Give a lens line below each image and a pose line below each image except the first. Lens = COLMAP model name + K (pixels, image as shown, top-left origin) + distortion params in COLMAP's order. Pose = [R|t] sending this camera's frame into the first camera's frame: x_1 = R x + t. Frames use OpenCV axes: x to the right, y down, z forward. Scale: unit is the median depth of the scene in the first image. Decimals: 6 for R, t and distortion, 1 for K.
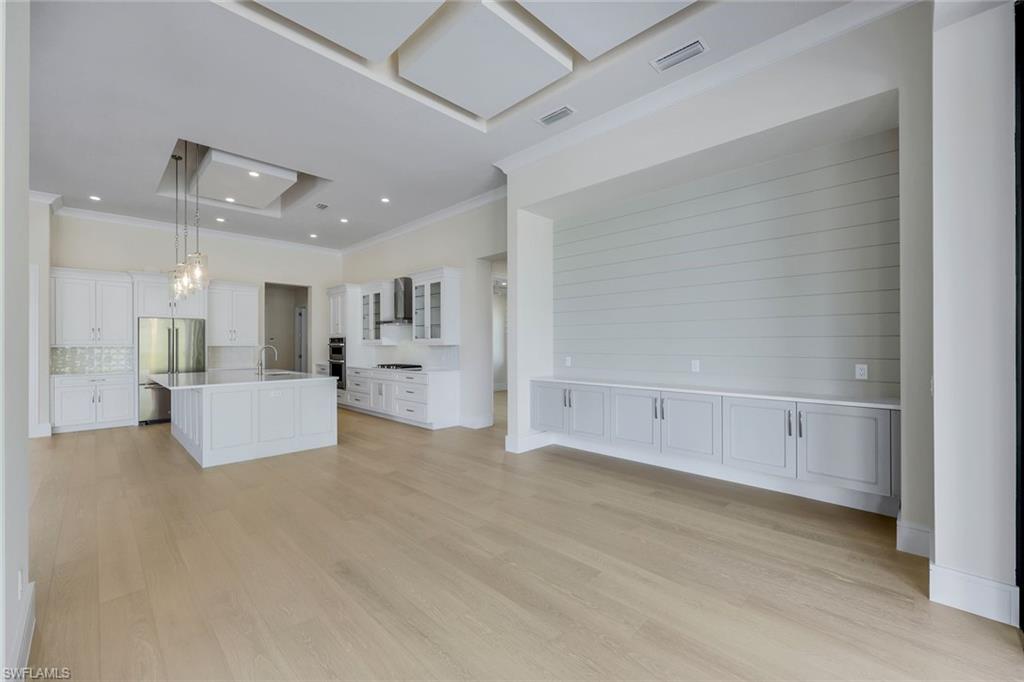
lens RADIAL K [[416.3, 0, 509.2], [0, 416.3, 341.0], [0, 0, 1]] dist [-0.000876, 0.000153]
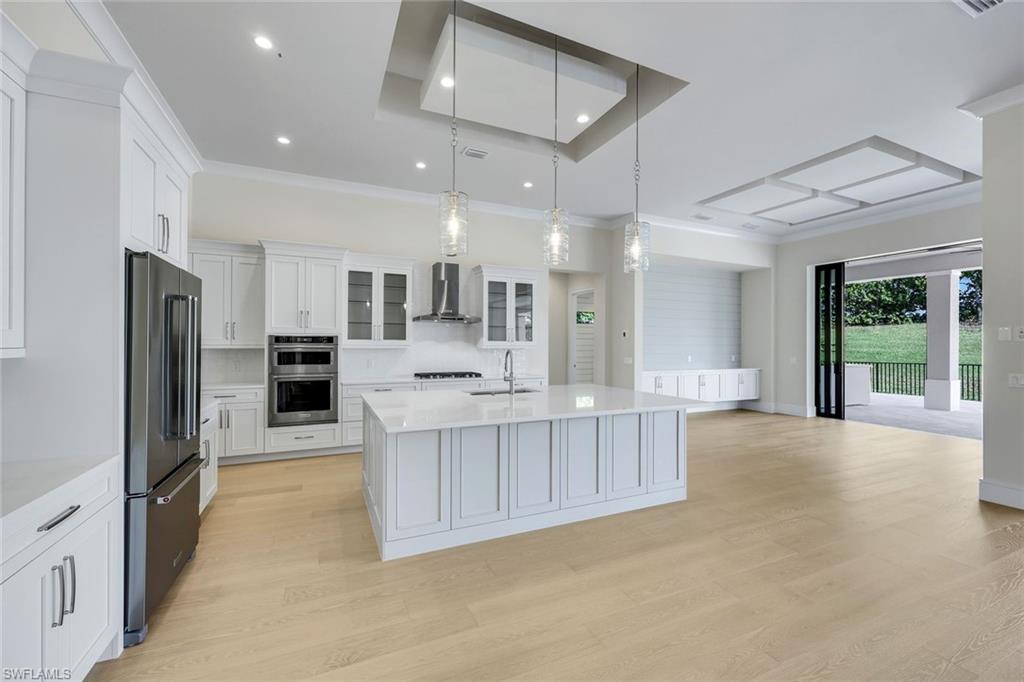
lens RADIAL K [[416.3, 0, 509.2], [0, 416.3, 341.0], [0, 0, 1]] dist [-0.000876, 0.000153]
pose [[0.354371, 0.017853, 0.934935, -0.961475], [-0.009961, 0.999833, -0.015317, 0.007173], [-0.935052, -0.003885, 0.354489, 0.605565]]
